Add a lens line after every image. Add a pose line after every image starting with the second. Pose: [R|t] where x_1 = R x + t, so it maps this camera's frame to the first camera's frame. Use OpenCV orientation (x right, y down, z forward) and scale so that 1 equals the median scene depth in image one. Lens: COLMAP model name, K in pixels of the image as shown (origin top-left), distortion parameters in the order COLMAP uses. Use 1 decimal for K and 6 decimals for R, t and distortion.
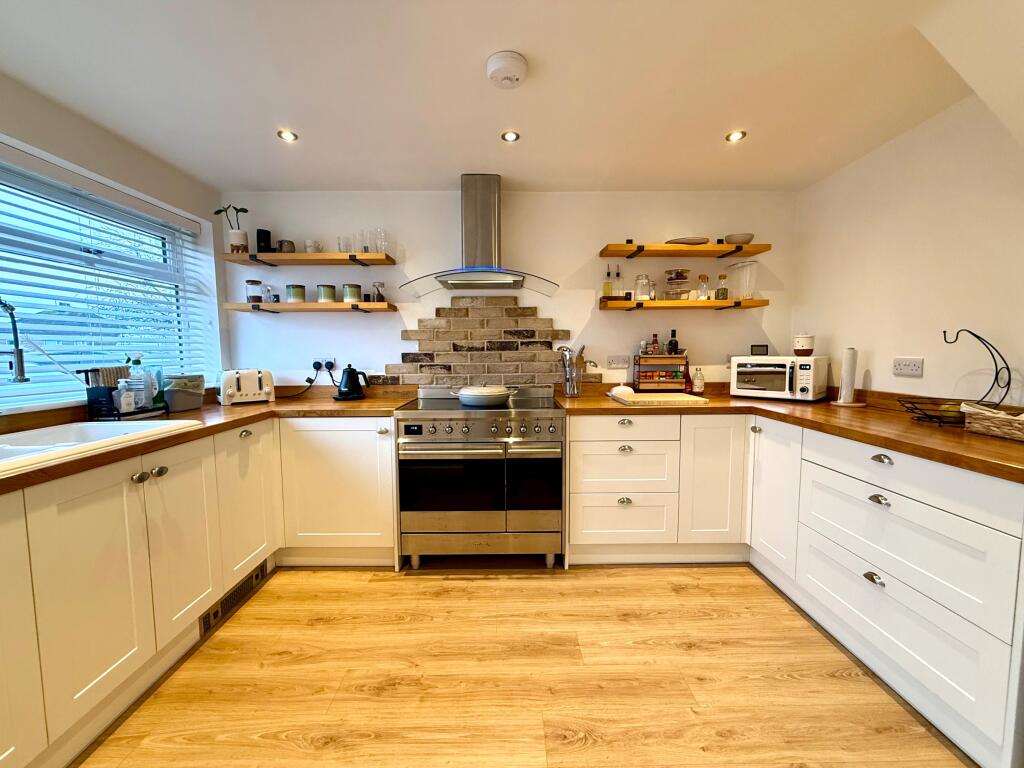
lens RADIAL K [[414.0, 0, 502.9], [0, 414.0, 380.0], [0, 0, 1]] dist [0.002828, -0.000561]
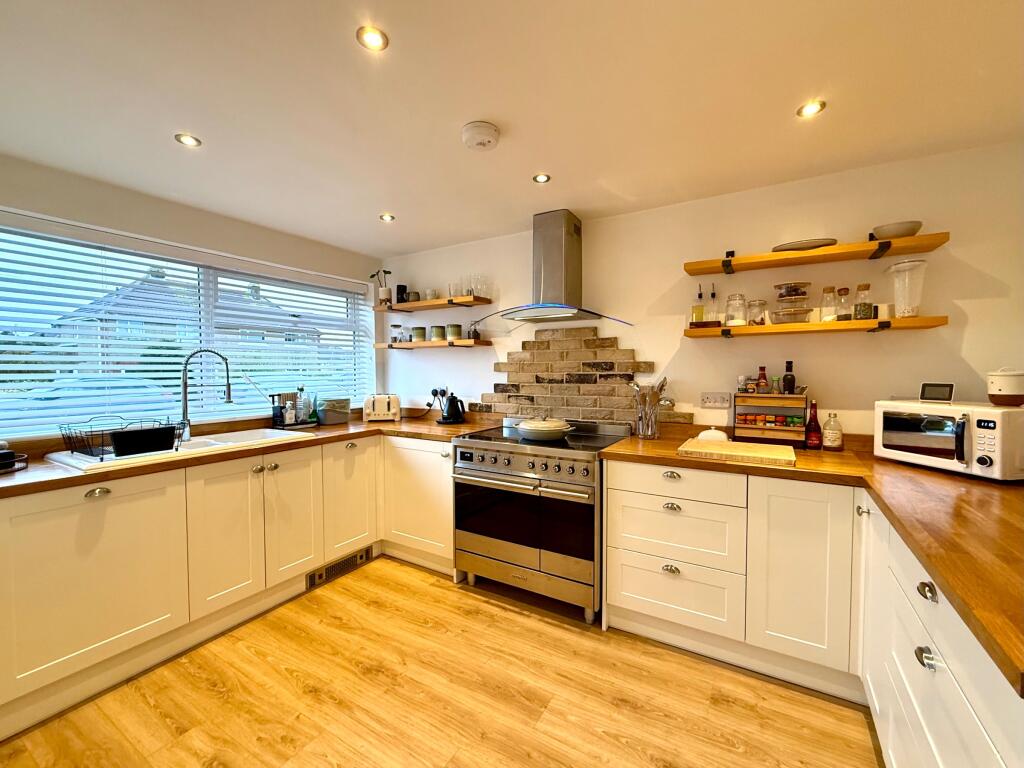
lens RADIAL K [[427.6, 0, 506.6], [0, 427.6, 380.4], [0, 0, 1]] dist [0.000070, 0.000535]
pose [[0.852210, 0.017461, -0.522908, 0.453131], [-0.038500, 0.998826, -0.029391, -0.051049], [0.521781, 0.045179, 0.851882, 0.073302]]
